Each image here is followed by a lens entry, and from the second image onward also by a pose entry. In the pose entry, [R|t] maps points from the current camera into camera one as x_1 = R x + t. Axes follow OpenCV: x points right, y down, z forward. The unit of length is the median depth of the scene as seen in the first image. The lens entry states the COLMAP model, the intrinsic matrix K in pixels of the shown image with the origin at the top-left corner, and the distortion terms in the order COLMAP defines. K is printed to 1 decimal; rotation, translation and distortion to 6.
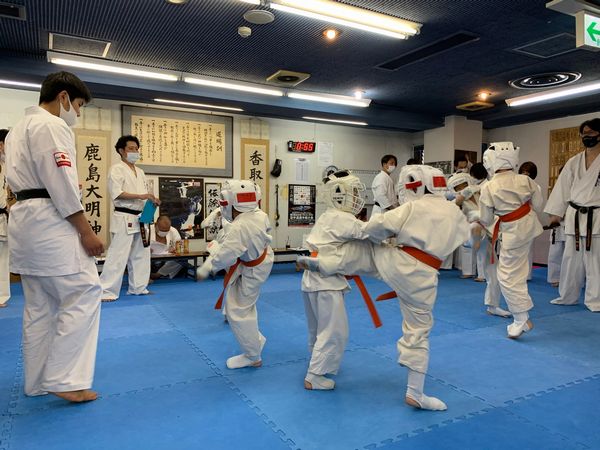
lens RADIAL K [[463.2, 0, 300.3], [0, 463.2, 224.4], [0, 0, 1]] dist [0.012145, -0.007631]
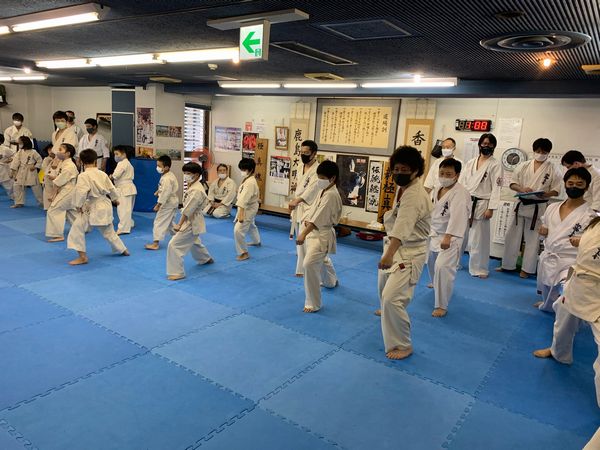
lens RADIAL K [[463.2, 0, 300.6], [0, 463.2, 225.8], [0, 0, 1]] dist [0.012145, -0.007631]
pose [[0.448686, 0.187591, -0.873779, 0.758756], [-0.089675, 0.982237, 0.164828, -0.105030], [0.889179, 0.004401, 0.457538, 0.323702]]
